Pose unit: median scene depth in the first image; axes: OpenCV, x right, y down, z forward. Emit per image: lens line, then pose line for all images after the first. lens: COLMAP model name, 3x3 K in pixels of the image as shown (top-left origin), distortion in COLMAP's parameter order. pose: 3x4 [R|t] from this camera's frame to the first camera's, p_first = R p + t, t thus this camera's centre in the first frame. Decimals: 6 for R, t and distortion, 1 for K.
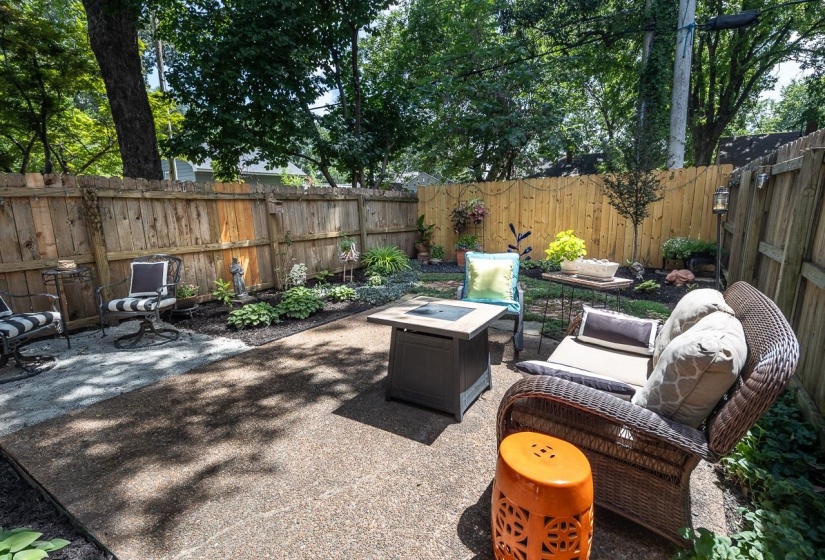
lens RADIAL K [[392.8, 0, 409.7], [0, 392.8, 282.0], [0, 0, 1]] dist [0.023204, -0.003839]
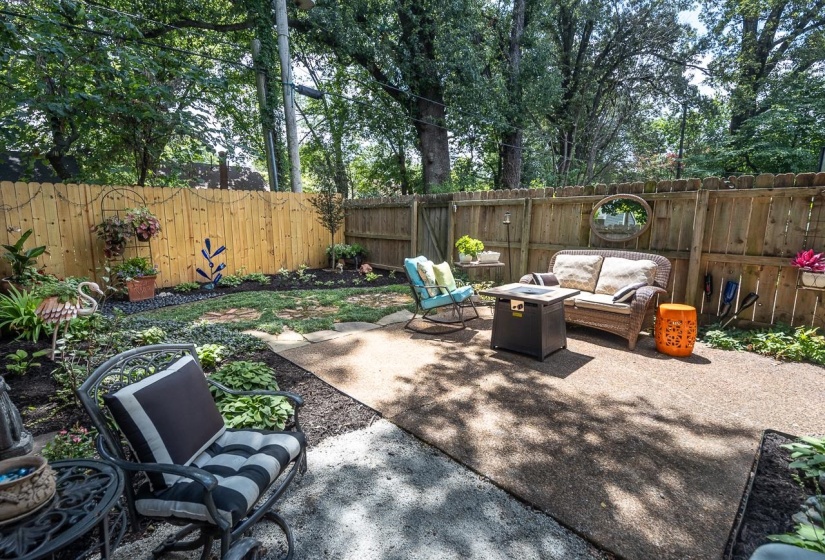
lens RADIAL K [[392.8, 0, 410.6], [0, 392.8, 279.9], [0, 0, 1]] dist [0.023204, -0.003839]
pose [[0.214282, -0.139221, 0.966799, -0.517866], [0.174023, 0.979396, 0.102465, -0.072379], [-0.961145, 0.146289, 0.234095, 0.386158]]
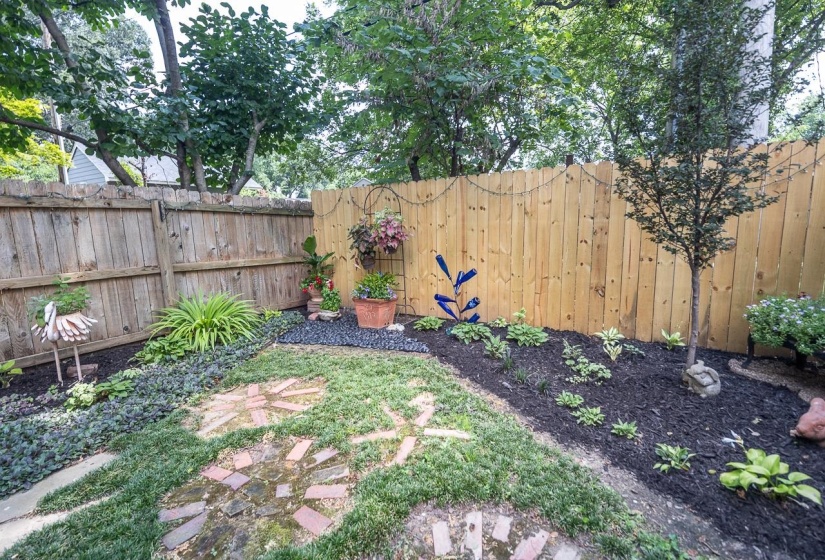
lens RADIAL K [[392.8, 0, 409.2], [0, 392.8, 283.8], [0, 0, 1]] dist [0.023204, -0.003839]
pose [[0.999912, 0.003513, -0.012779, 0.229846], [-0.004004, 0.999245, -0.038635, -0.090808], [0.012634, 0.038683, 0.999172, 0.479037]]
